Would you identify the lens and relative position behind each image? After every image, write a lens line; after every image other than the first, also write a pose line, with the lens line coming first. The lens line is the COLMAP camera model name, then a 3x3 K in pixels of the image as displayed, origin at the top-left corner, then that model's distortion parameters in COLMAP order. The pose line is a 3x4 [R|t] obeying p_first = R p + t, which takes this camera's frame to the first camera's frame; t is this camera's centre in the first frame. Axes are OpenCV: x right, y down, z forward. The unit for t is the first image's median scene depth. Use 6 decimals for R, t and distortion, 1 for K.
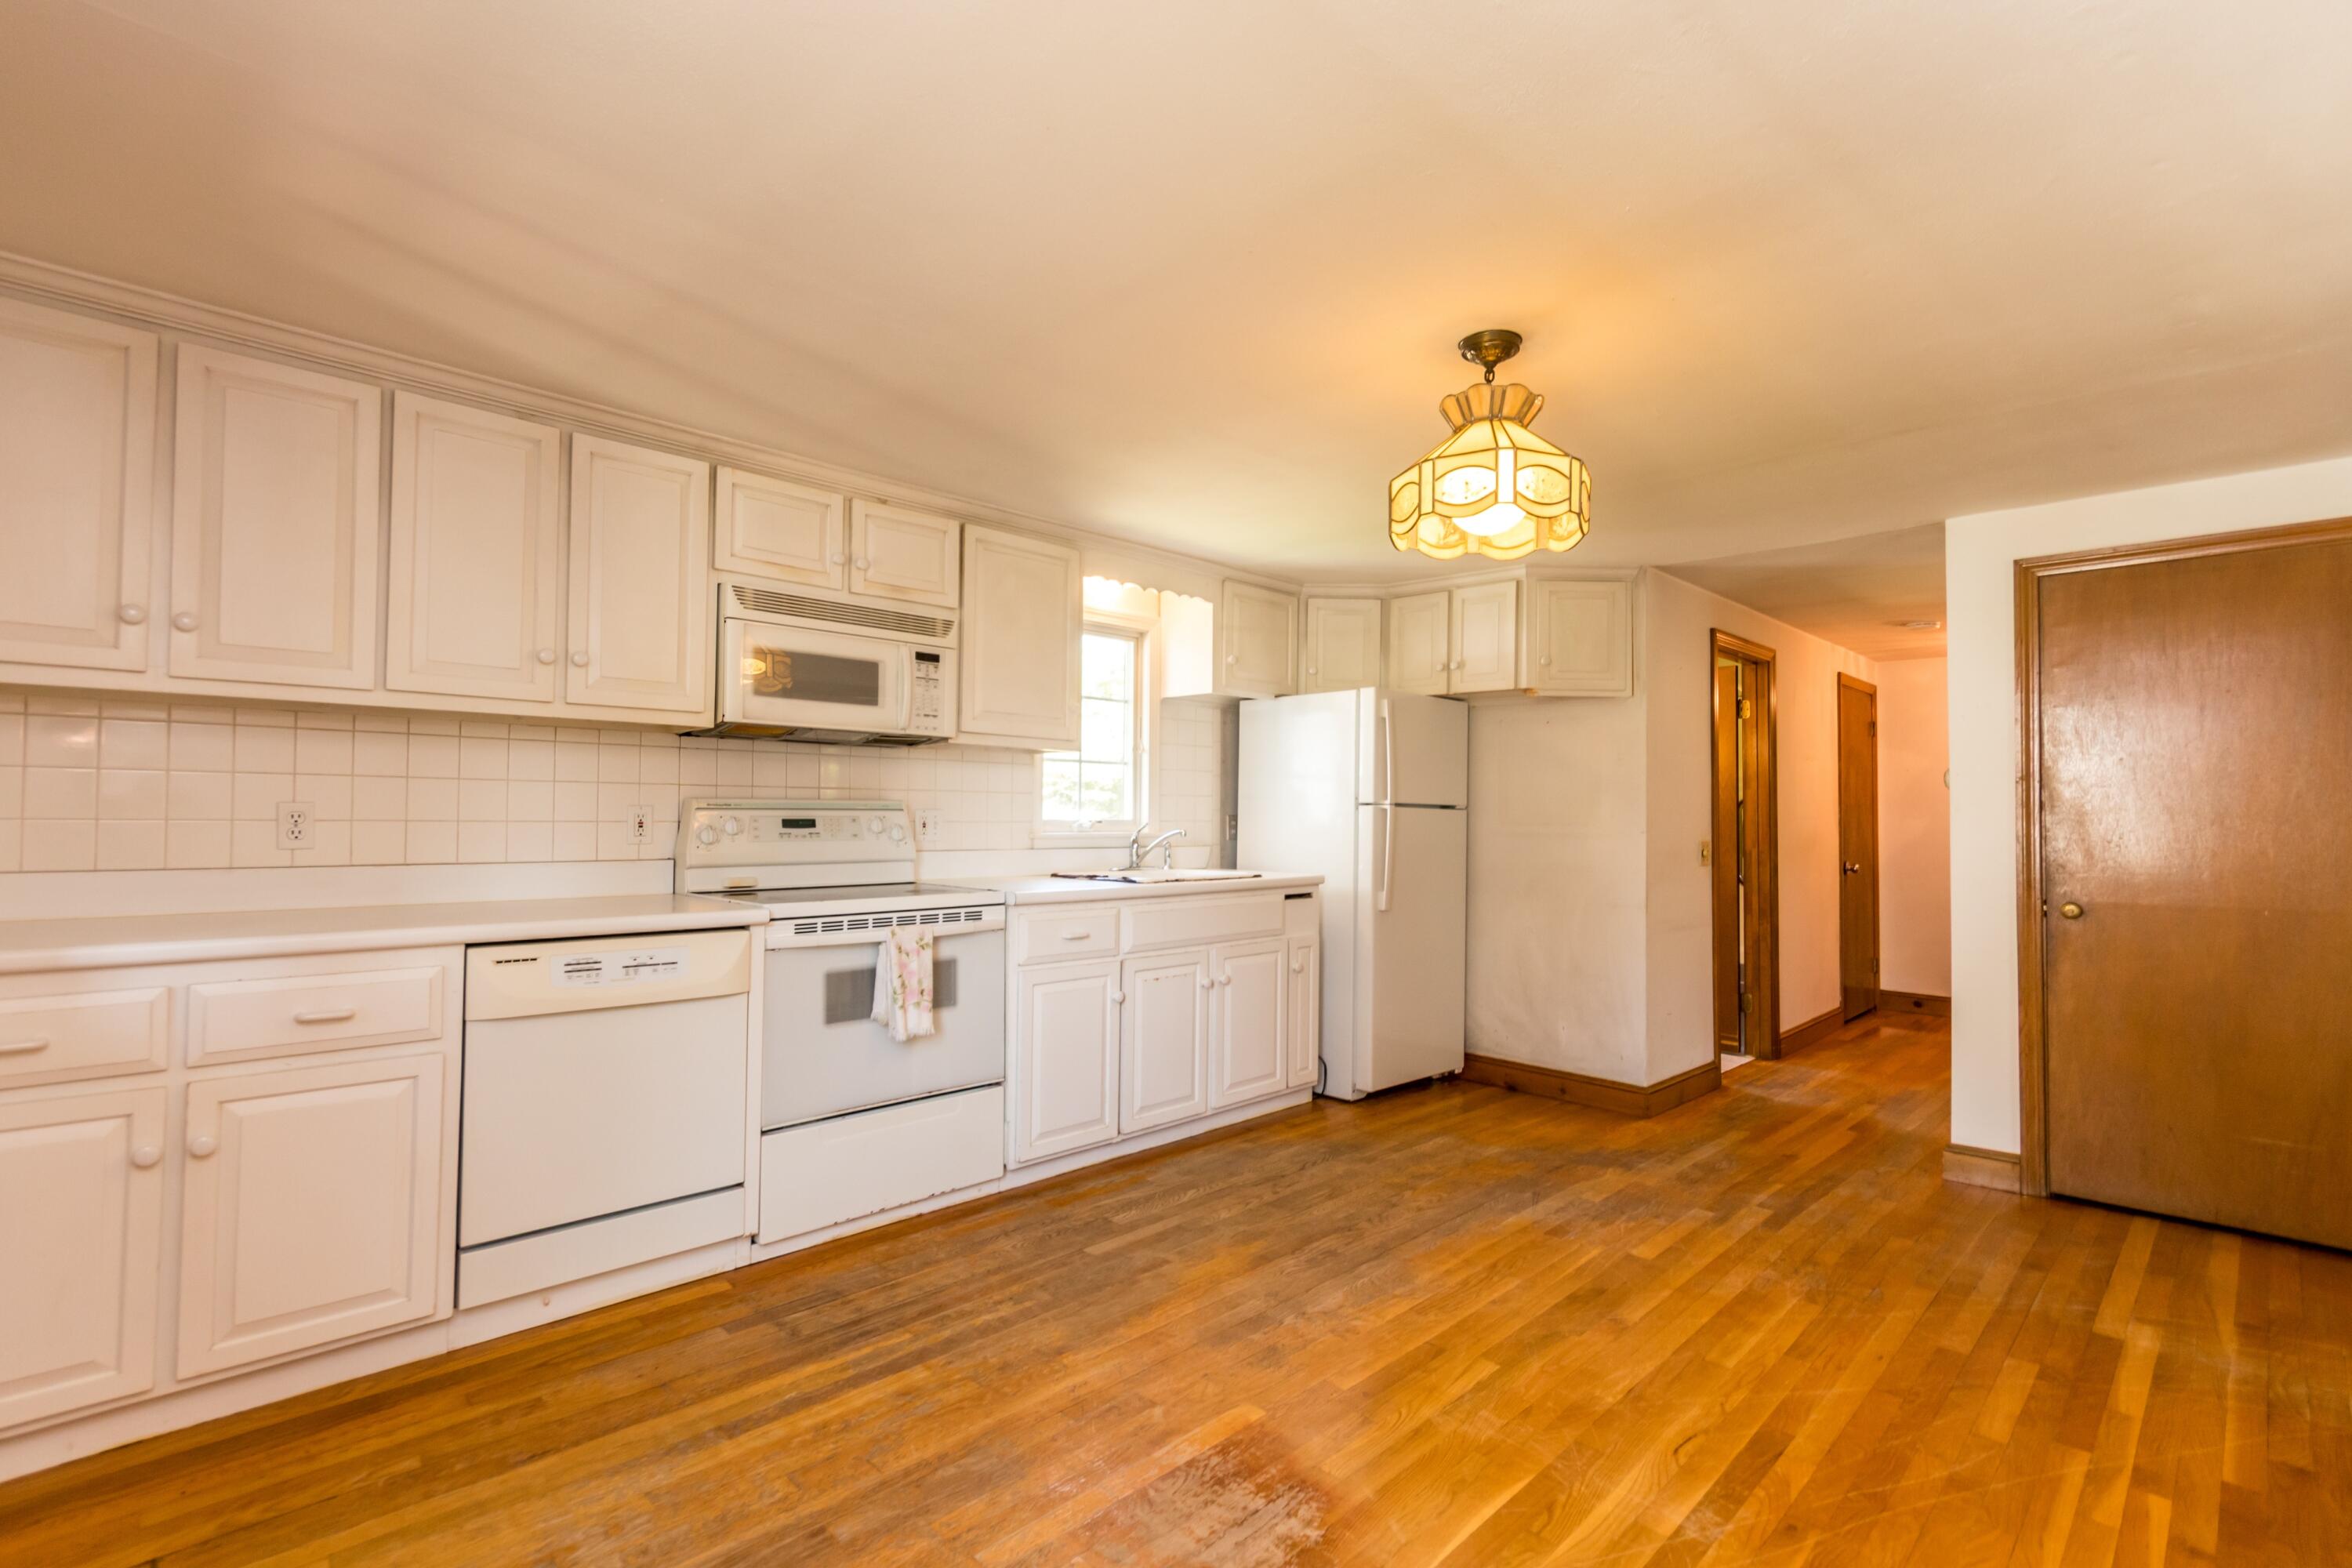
lens RADIAL K [[1079.3, 0, 1183.2], [0, 1079.3, 792.5], [0, 0, 1]] dist [0.001628, 0.000249]
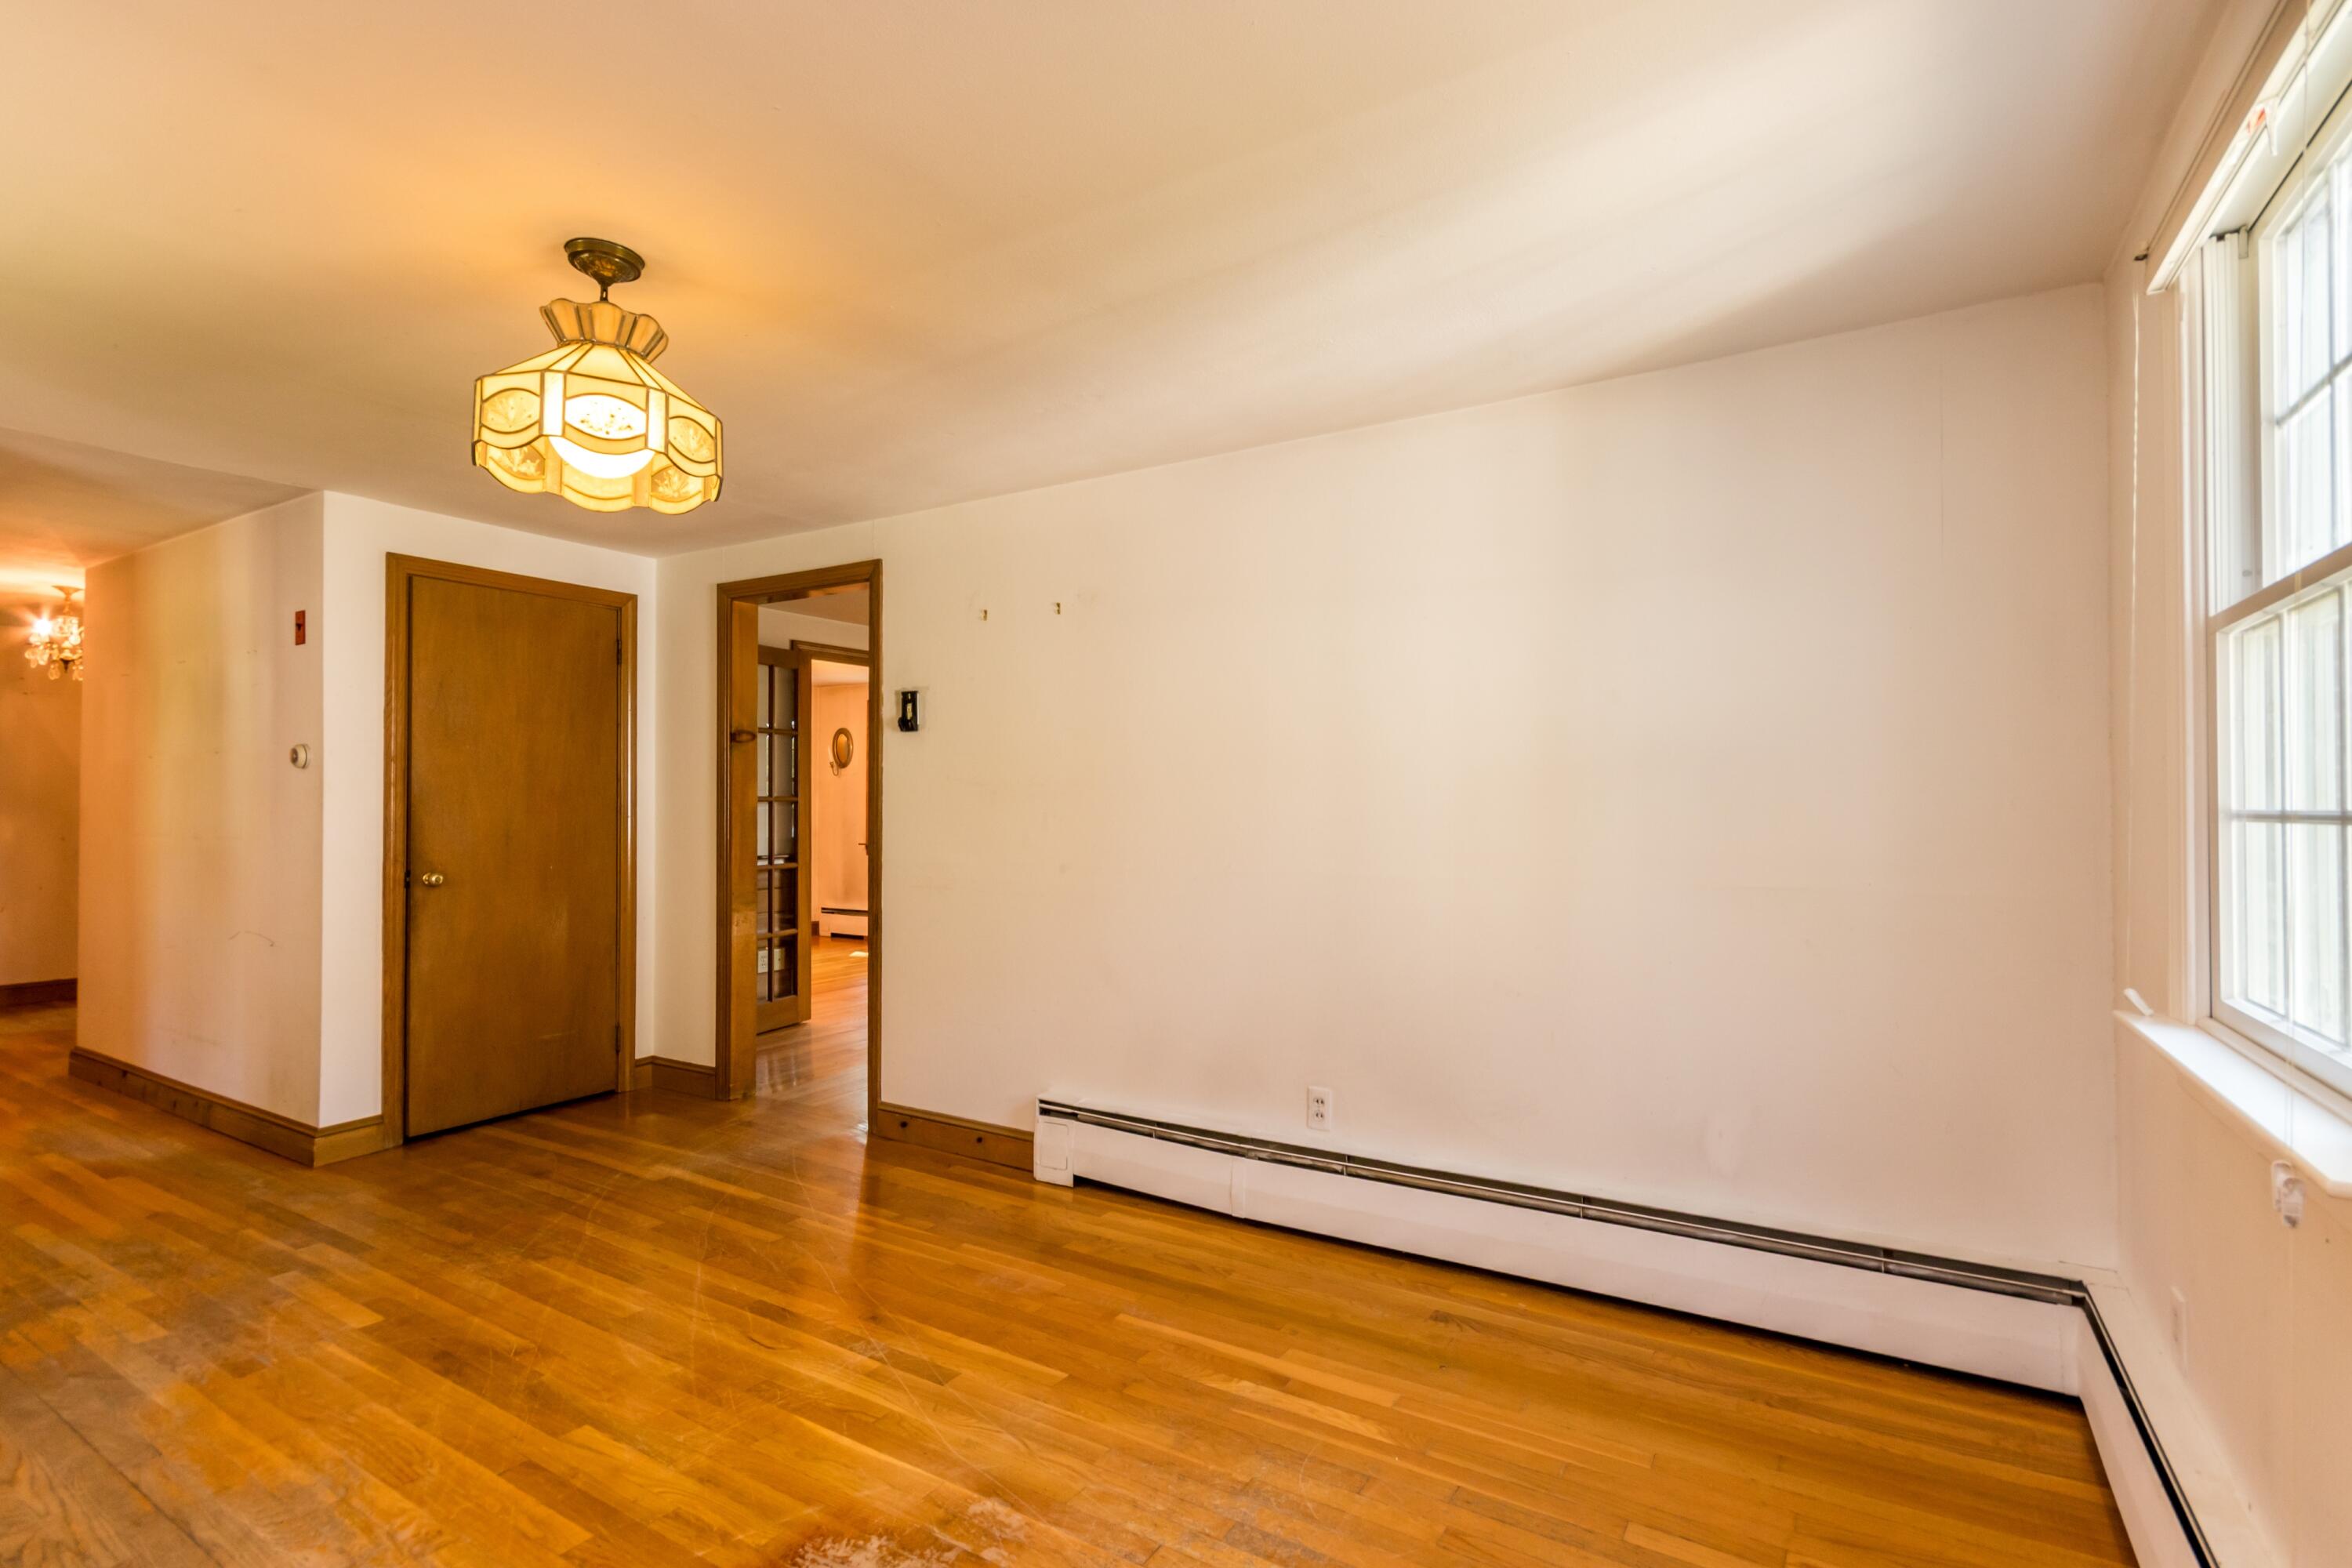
lens RADIAL K [[1097.7, 0, 1185.6], [0, 1097.7, 793.2], [0, 0, 1]] dist [-0.000296, -0.000743]
pose [[-0.233291, -0.000279, 0.972407, -0.528811], [-0.026847, 0.999621, -0.006154, 0.006999], [-0.972036, -0.027542, -0.233209, 0.573532]]
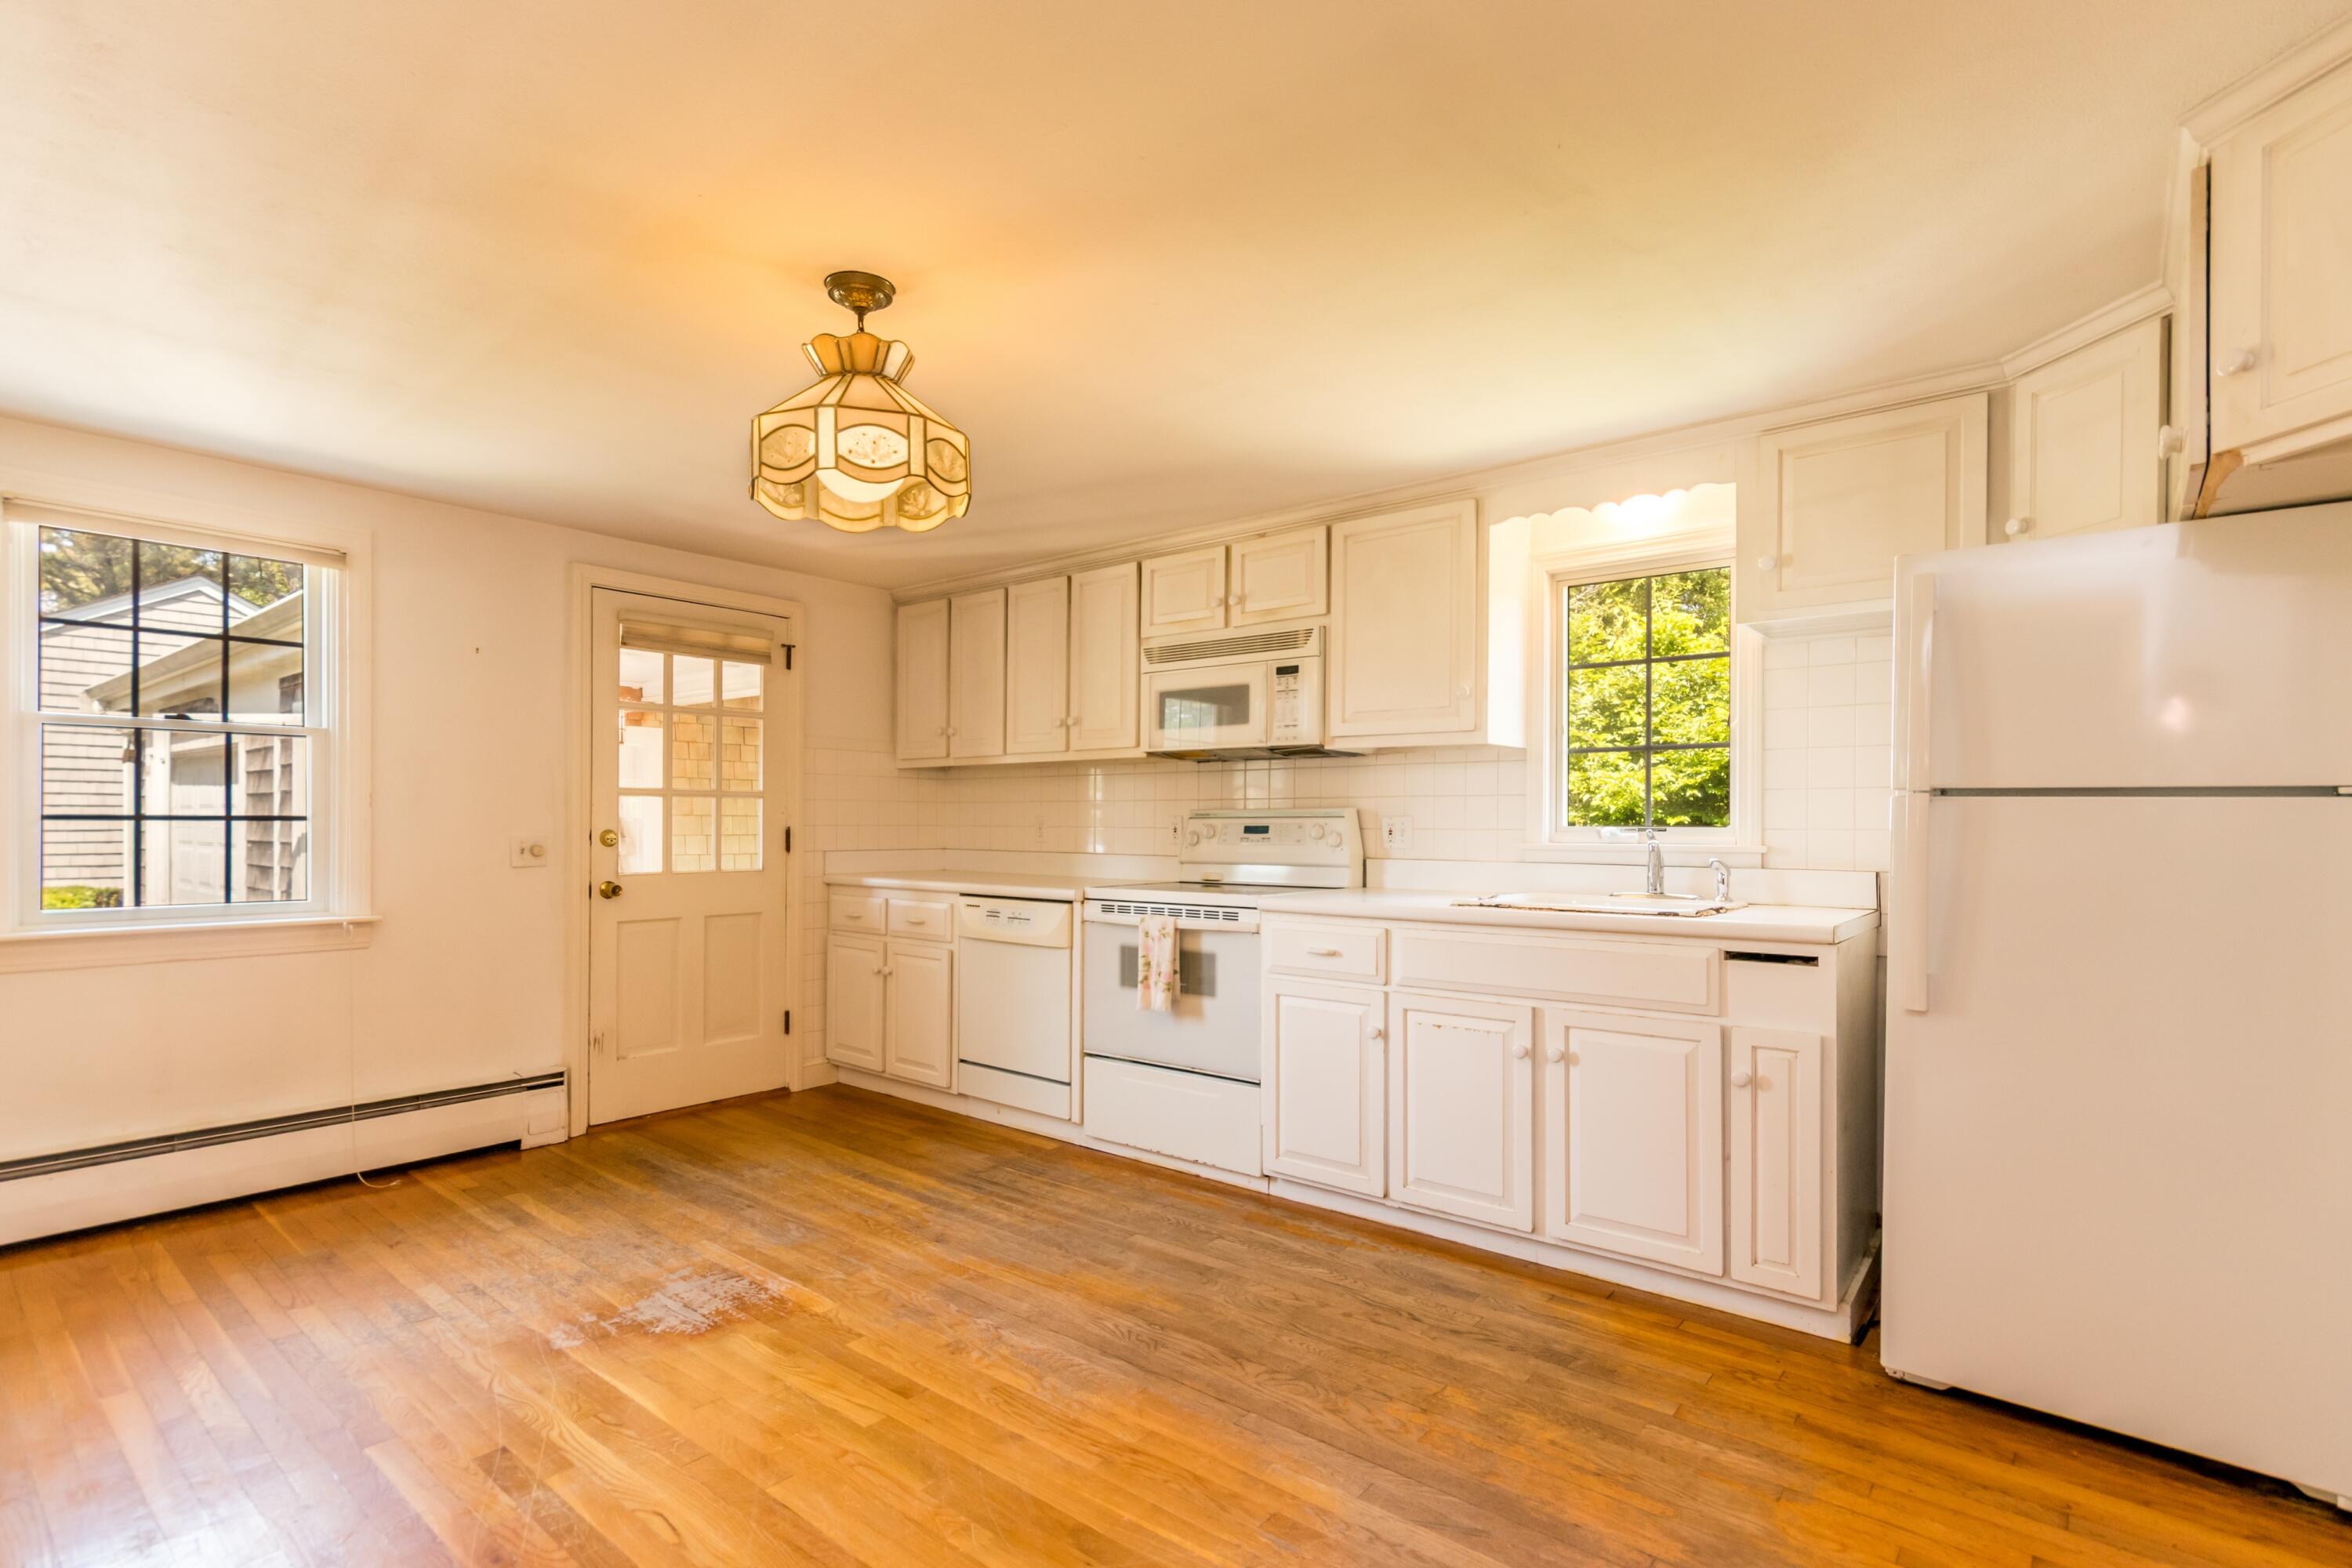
lens RADIAL K [[1123.1, 0, 1172.1], [0, 1123.1, 828.1], [0, 0, 1]] dist [0.000267, 0.000378]
pose [[0.092665, -0.005319, -0.995683, 0.955492], [0.018138, 0.999829, -0.003653, 0.033561], [0.995532, -0.017721, 0.092745, 0.901797]]
